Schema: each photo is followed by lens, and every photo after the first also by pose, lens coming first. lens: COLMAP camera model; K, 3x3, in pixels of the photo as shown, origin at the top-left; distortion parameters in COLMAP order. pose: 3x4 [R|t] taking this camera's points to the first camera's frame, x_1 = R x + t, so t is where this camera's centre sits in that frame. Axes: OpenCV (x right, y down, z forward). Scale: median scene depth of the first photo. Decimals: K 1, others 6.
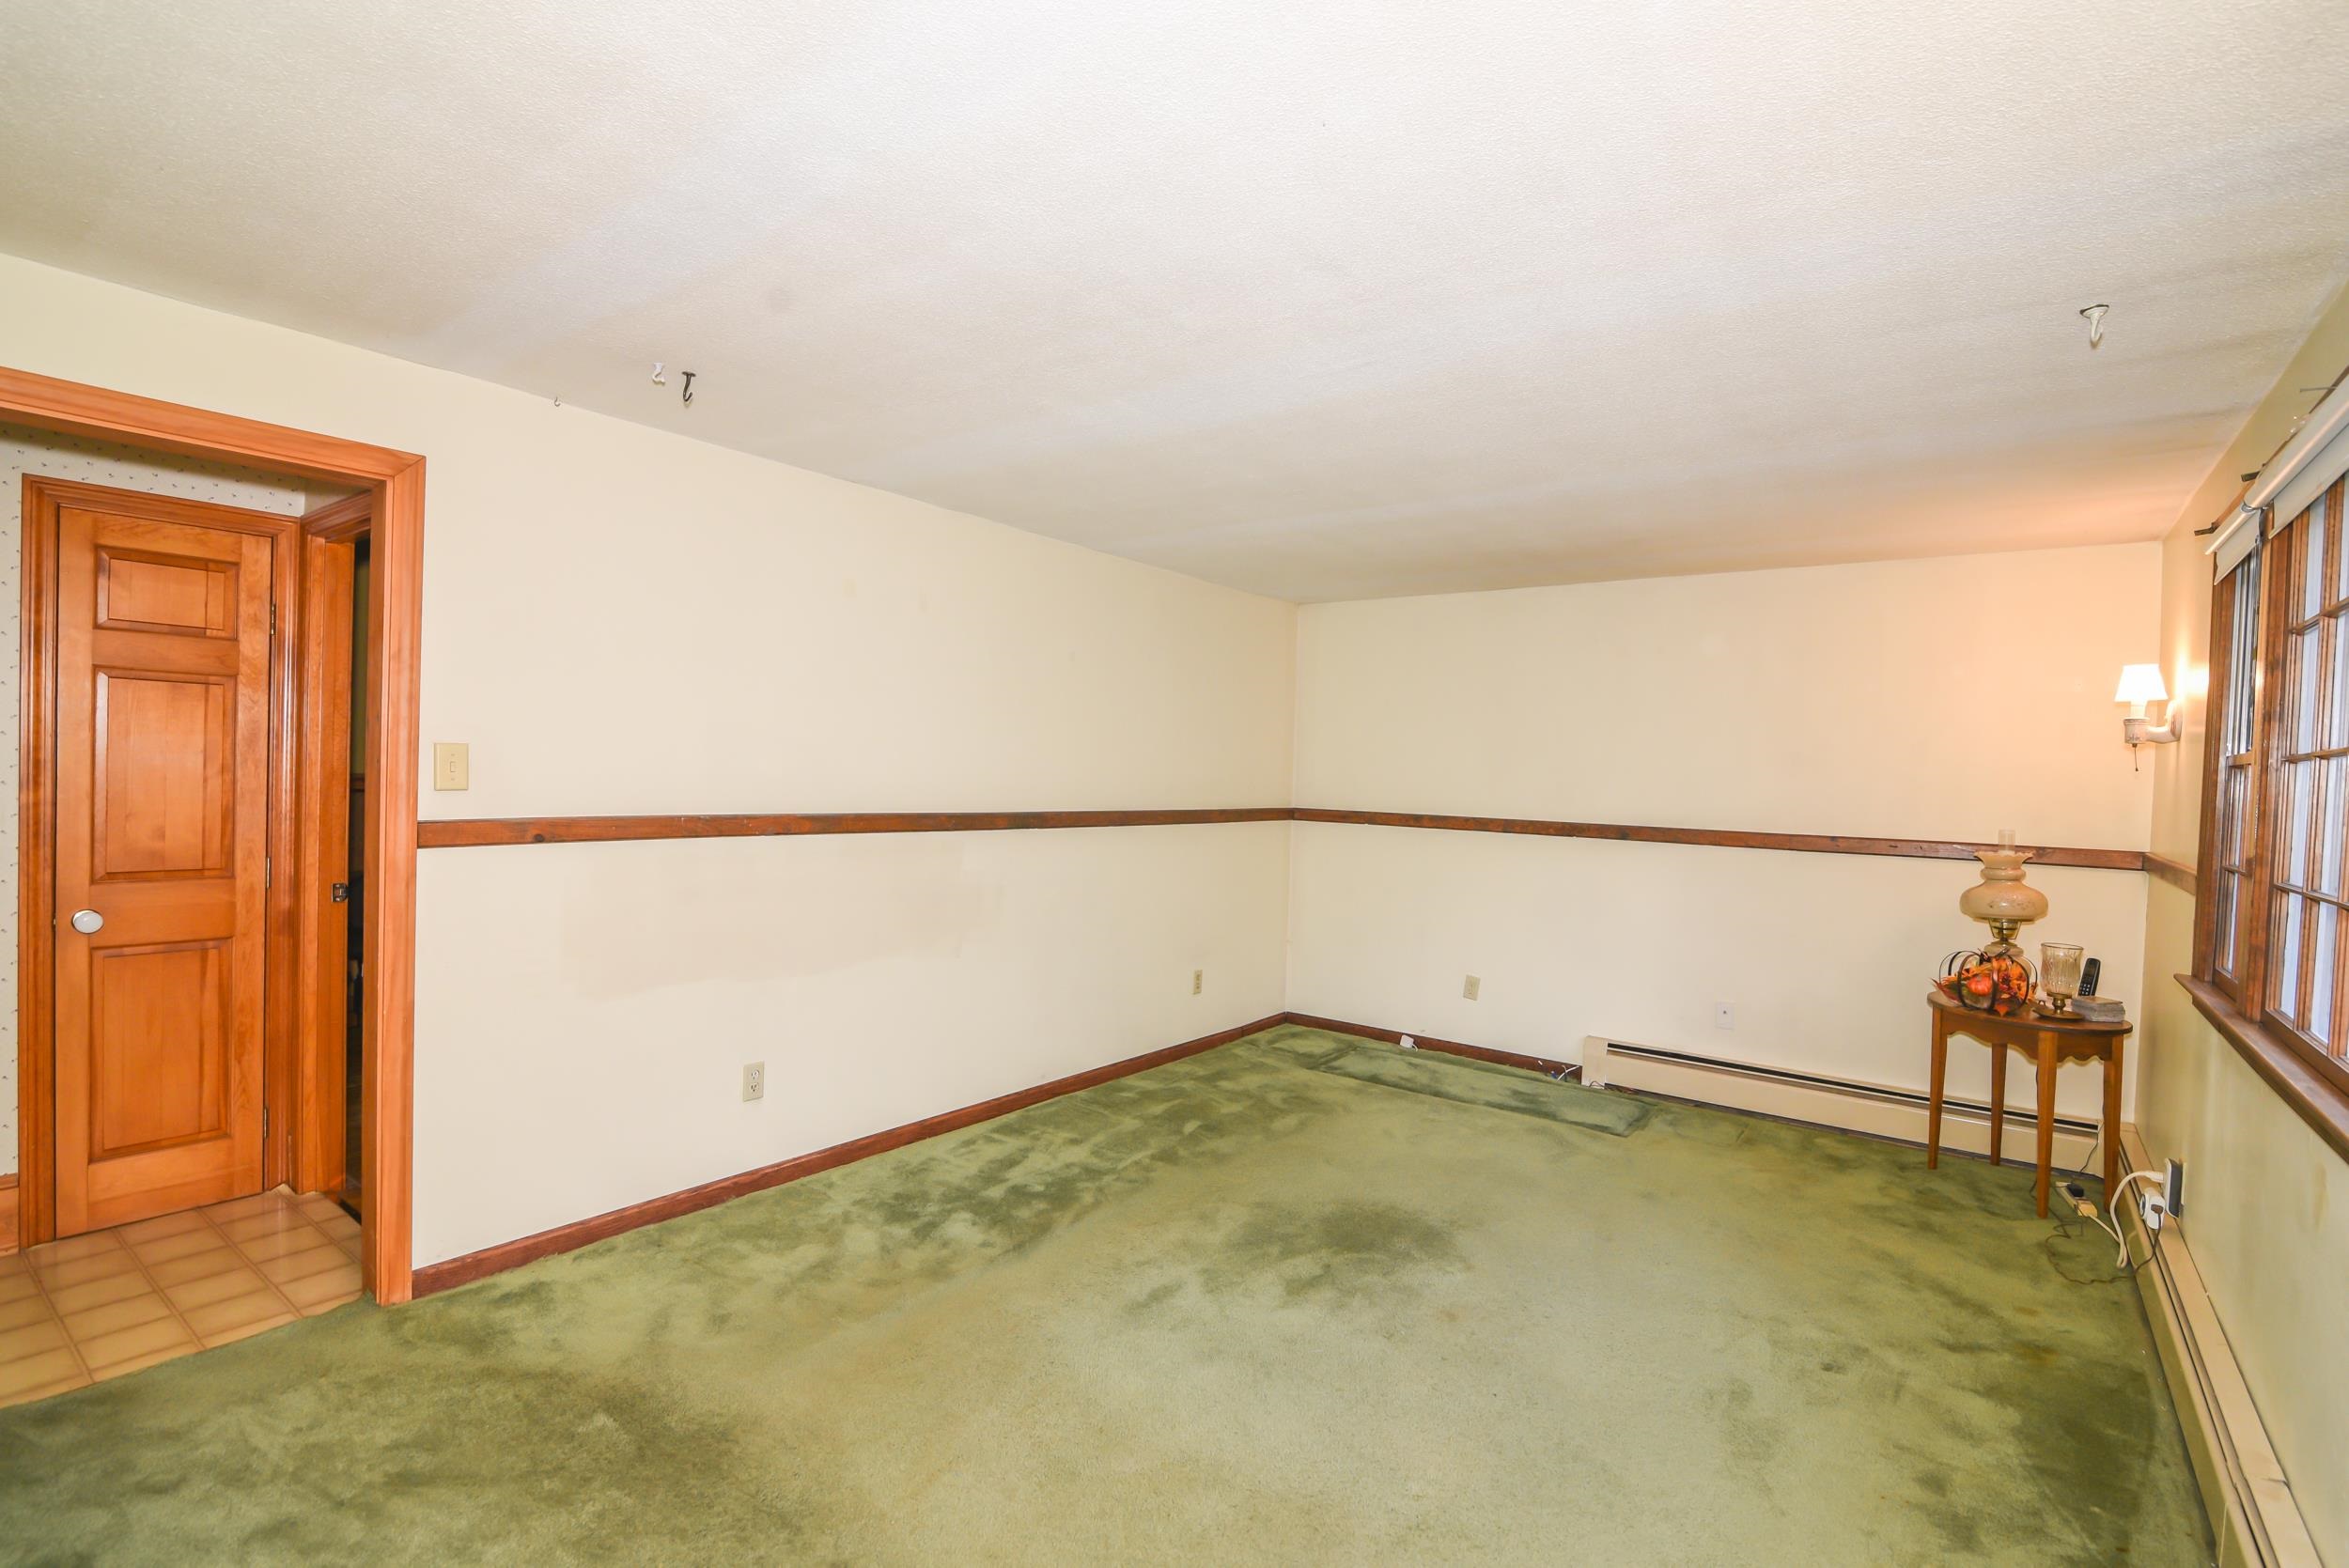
lens RADIAL K [[1076.5, 0, 1182.2], [0, 1076.5, 776.7], [0, 0, 1]] dist [-0.019790, -0.000022]
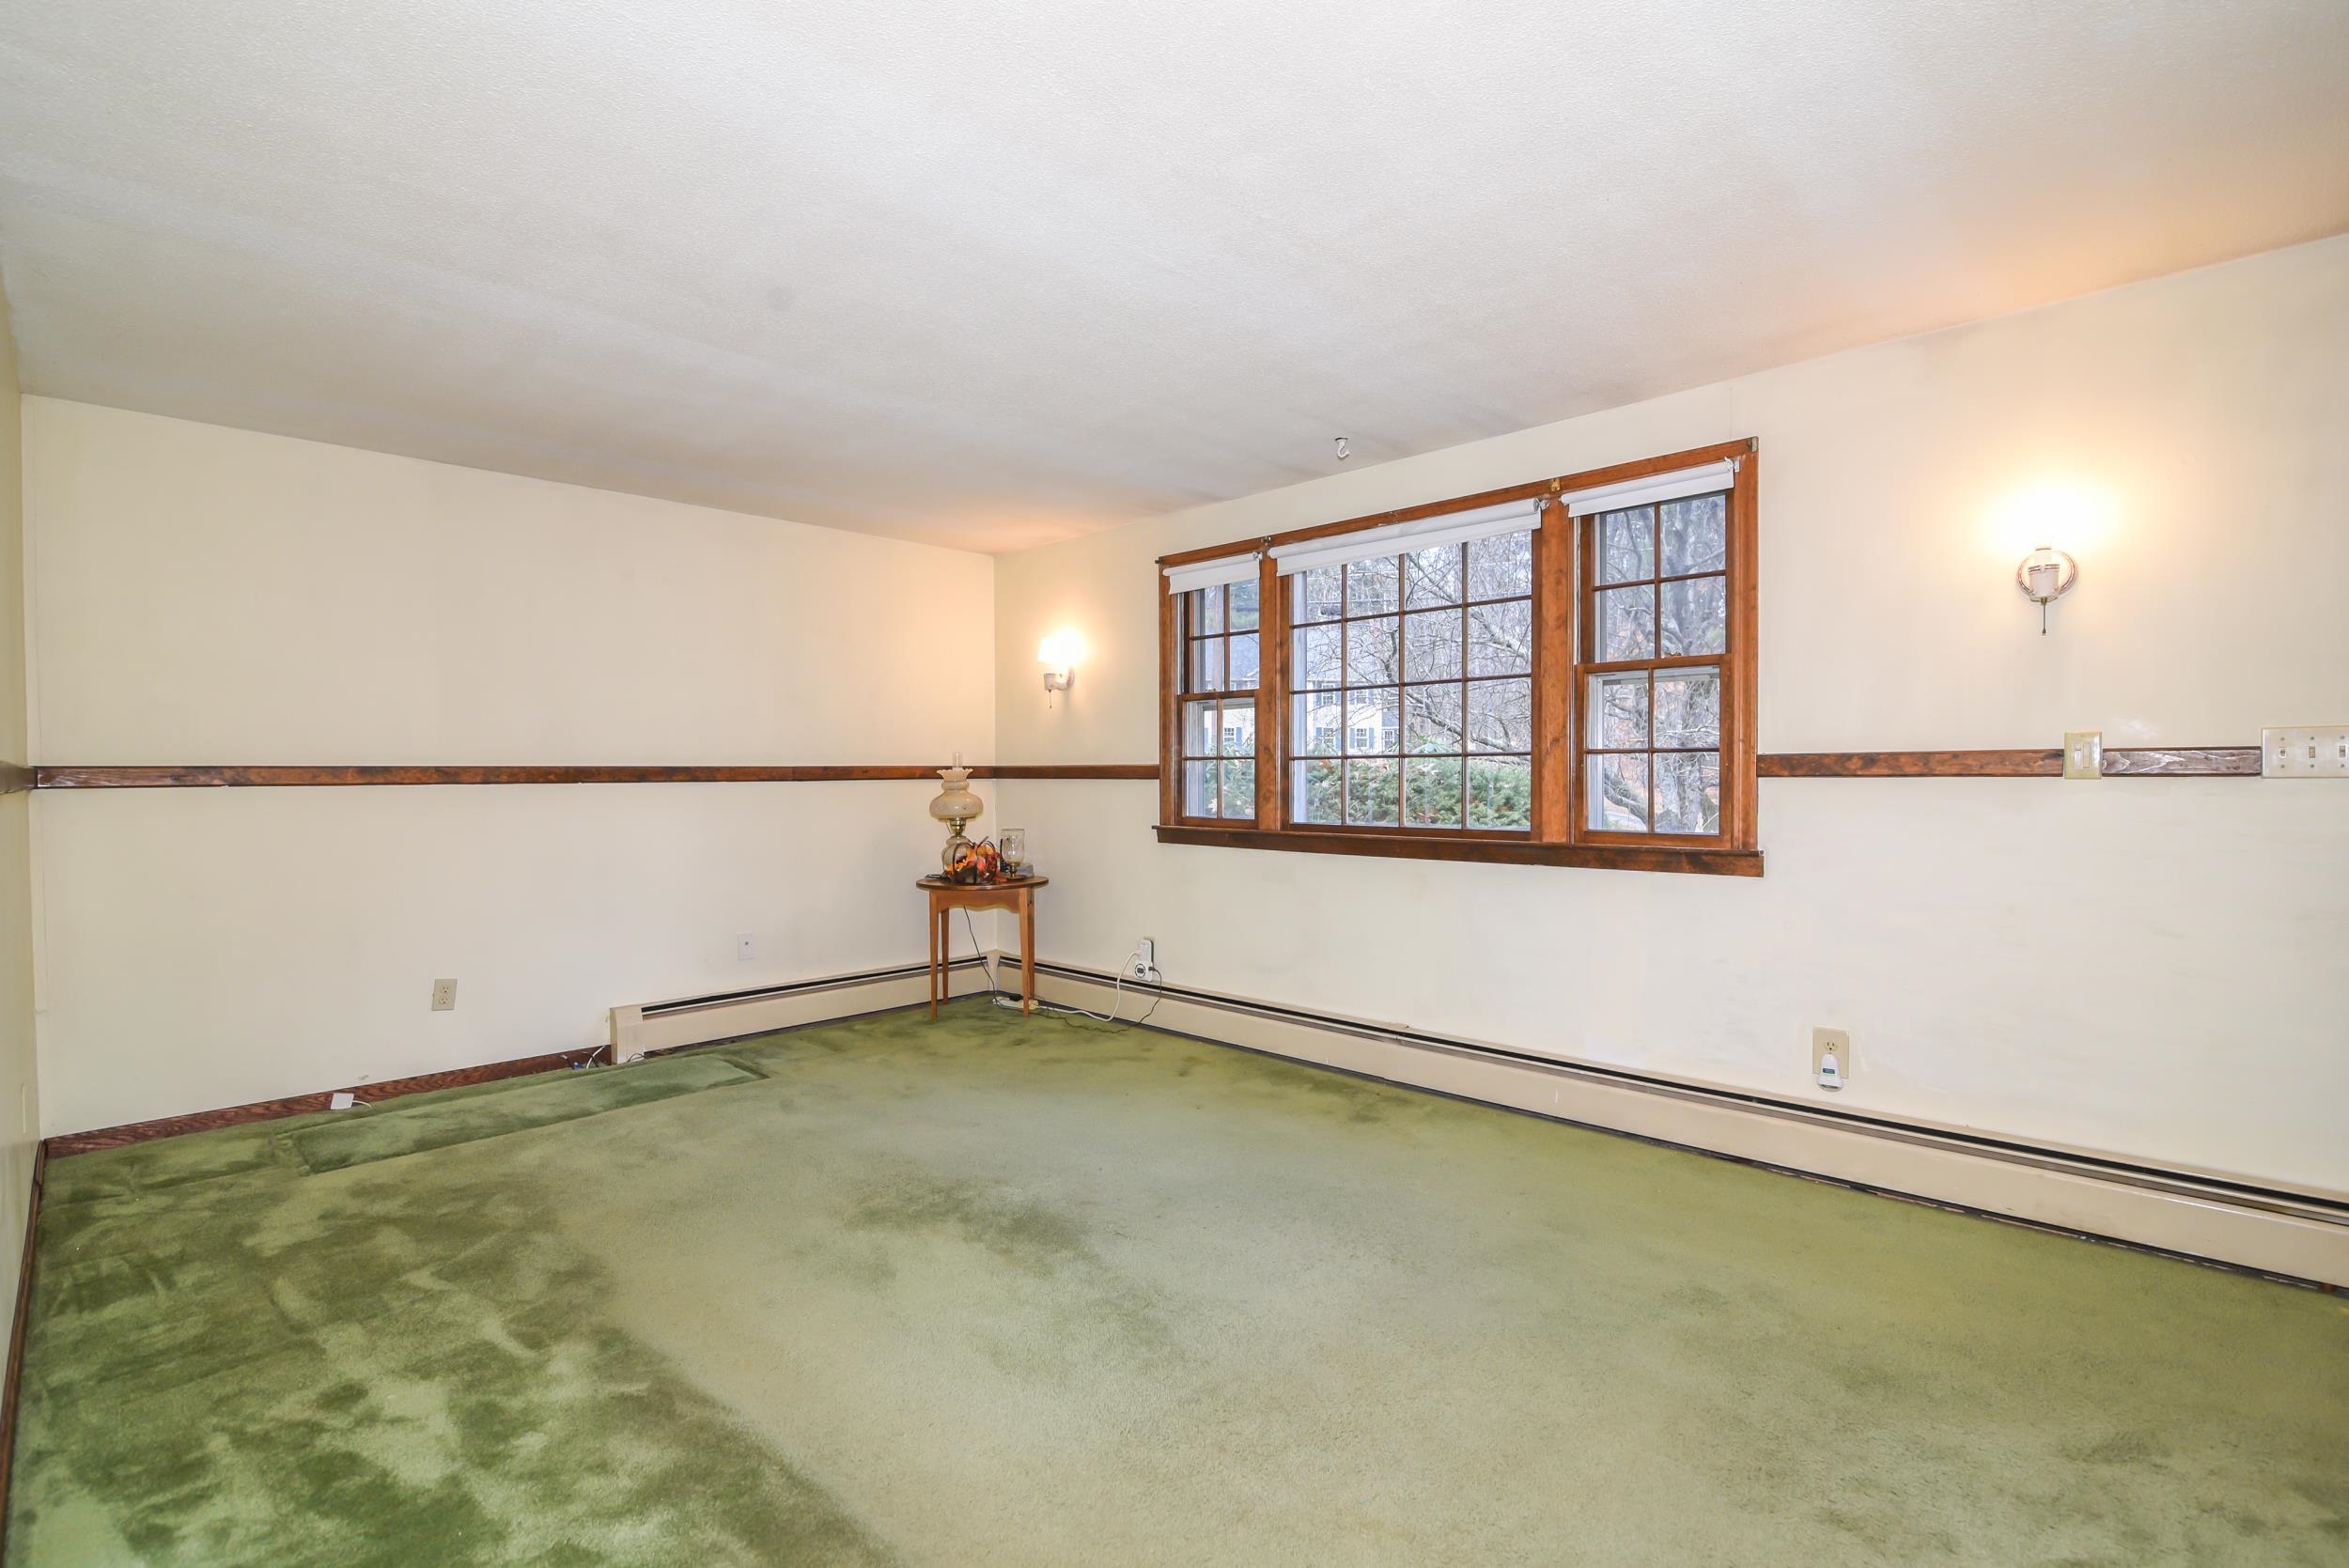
lens RADIAL K [[1076.5, 0, 1182.2], [0, 1076.5, 776.7], [0, 0, 1]] dist [-0.019790, -0.000022]
pose [[0.124041, -0.037341, 0.991574, -0.532091], [0.013954, 0.999259, 0.035885, 0.034302], [-0.992179, 0.009385, 0.124471, 0.534596]]
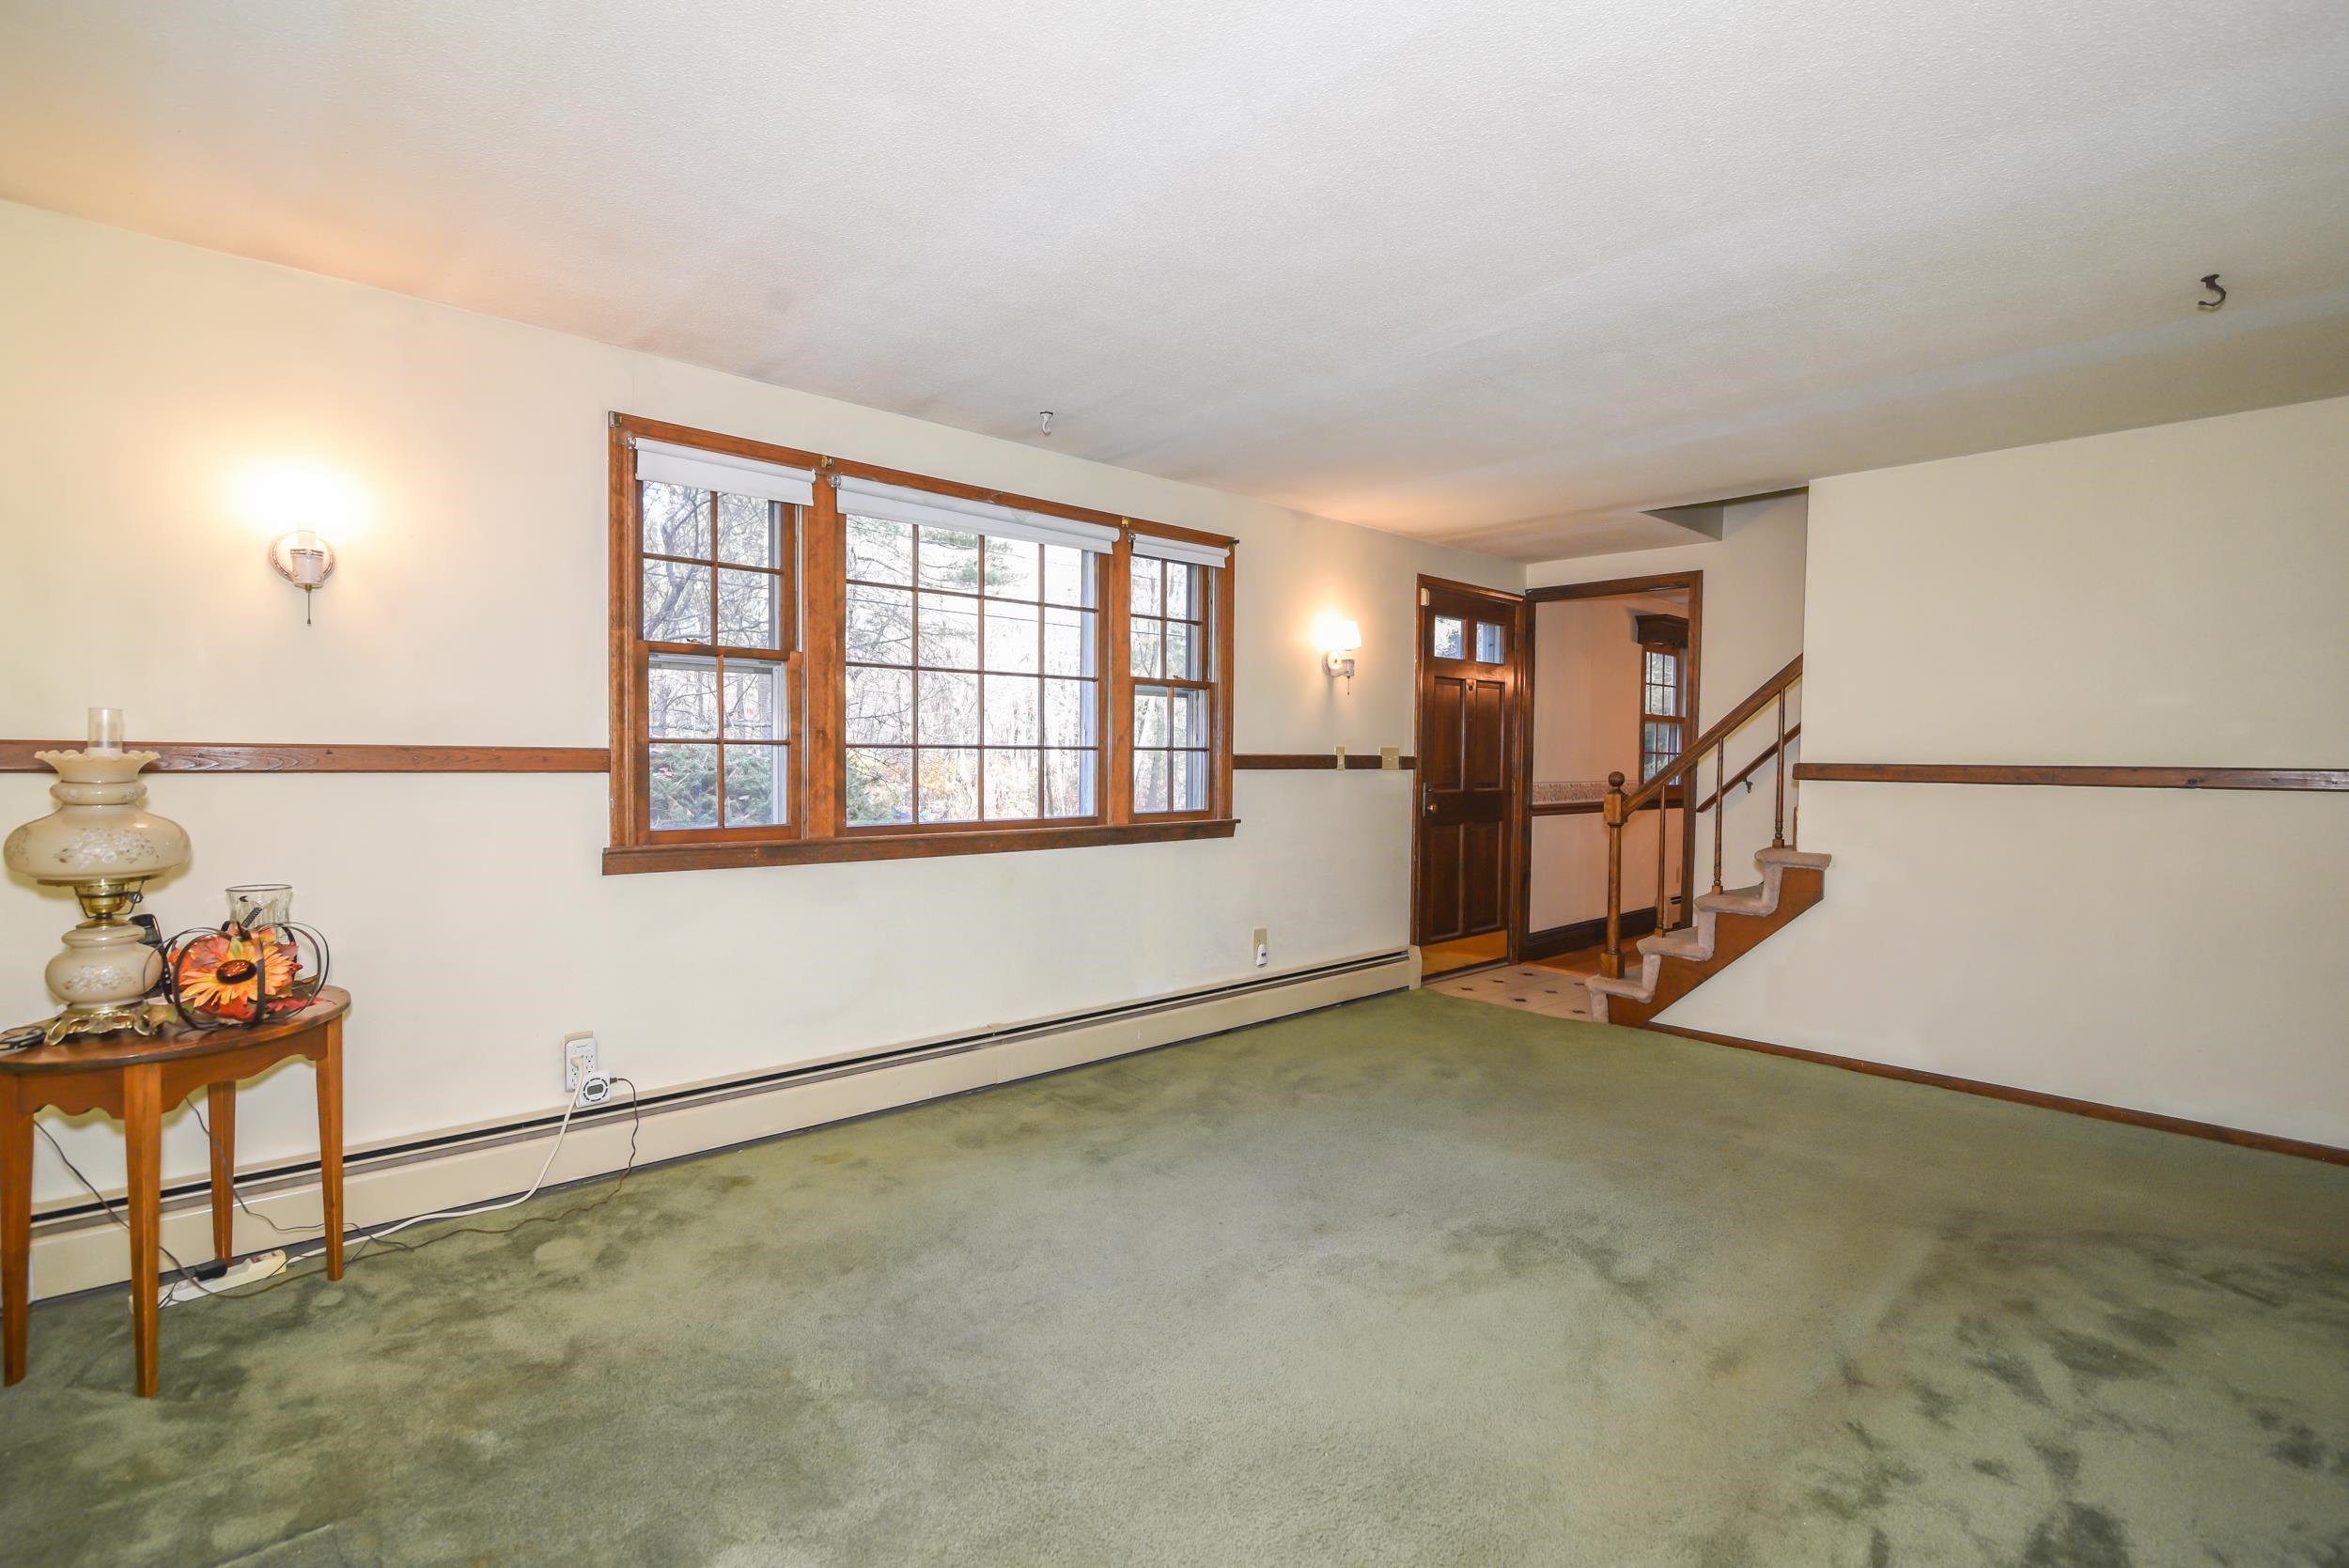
lens RADIAL K [[1130.9, 0, 1175.4], [0, 1130.9, 788.9], [0, 0, 1]] dist [-0.019550, 0.001001]
pose [[-0.985842, -0.040287, 0.162763, 0.147586], [-0.035572, 0.998862, 0.031785, 0.052770], [-0.163858, 0.025545, -0.986153, 1.415233]]
